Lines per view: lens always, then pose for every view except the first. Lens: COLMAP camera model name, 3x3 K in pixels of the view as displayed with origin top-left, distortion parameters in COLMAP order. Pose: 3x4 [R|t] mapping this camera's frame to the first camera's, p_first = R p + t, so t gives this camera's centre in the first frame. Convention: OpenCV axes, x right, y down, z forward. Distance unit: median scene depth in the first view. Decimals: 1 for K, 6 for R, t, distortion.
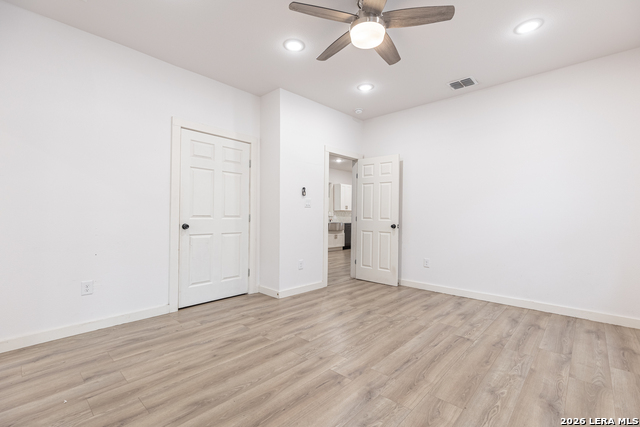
lens RADIAL K [[287.2, 0, 321.9], [0, 287.2, 213.4], [0, 0, 1]] dist [0.006973, -0.000330]
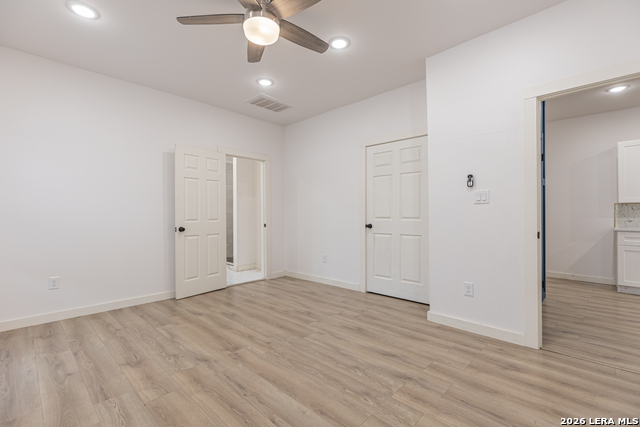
lens RADIAL K [[287.2, 0, 321.9], [0, 287.2, 213.4], [0, 0, 1]] dist [0.006973, -0.000330]
pose [[-0.011032, -0.013263, -0.999851, 0.997320], [0.010470, 0.999856, -0.013379, 0.008180], [0.999884, -0.010616, -0.010892, 1.077453]]
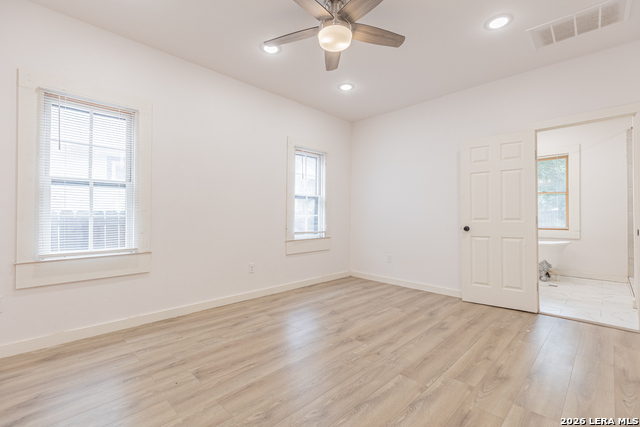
lens RADIAL K [[287.2, 0, 321.9], [0, 287.2, 213.4], [0, 0, 1]] dist [0.006973, -0.000330]
pose [[-0.999427, -0.007197, 0.033062, 0.147944], [-0.007652, 0.999877, -0.013662, 0.013230], [-0.032960, -0.013907, -0.999360, 1.794890]]
